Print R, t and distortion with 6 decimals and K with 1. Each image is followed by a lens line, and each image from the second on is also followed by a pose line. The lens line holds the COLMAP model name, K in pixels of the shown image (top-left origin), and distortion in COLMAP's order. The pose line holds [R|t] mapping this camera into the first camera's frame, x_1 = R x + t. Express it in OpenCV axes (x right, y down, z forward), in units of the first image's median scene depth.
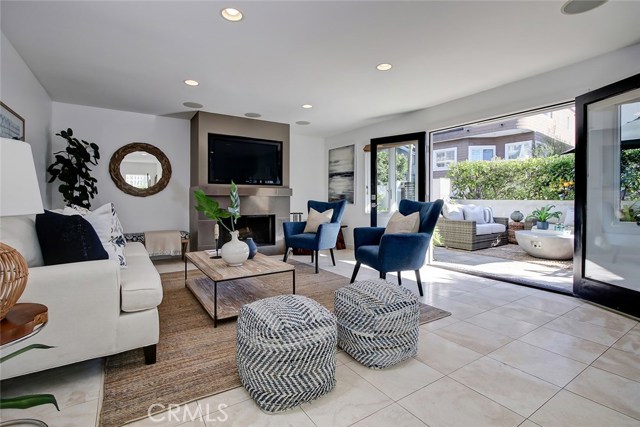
lens RADIAL K [[308.8, 0, 333.6], [0, 308.8, 204.9], [0, 0, 1]] dist [-0.005861, -0.000174]
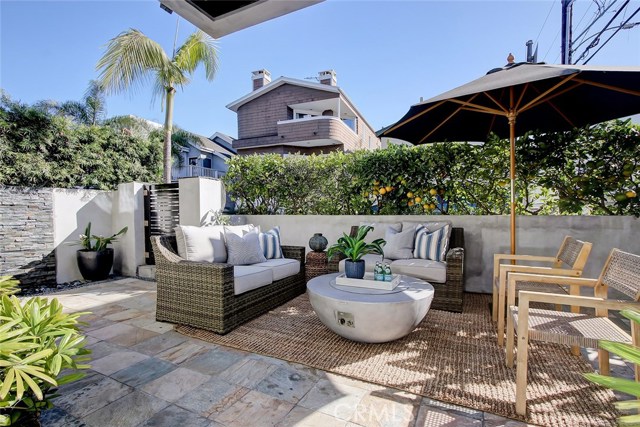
lens RADIAL K [[297.8, 0, 332.8], [0, 297.8, 222.5], [0, 0, 1]] dist [-0.005511, -0.000094]
pose [[0.861766, -0.025066, 0.506687, 0.439348], [0.018531, 0.999667, 0.017936, -0.016368], [-0.506968, -0.006067, 0.861944, 0.652160]]
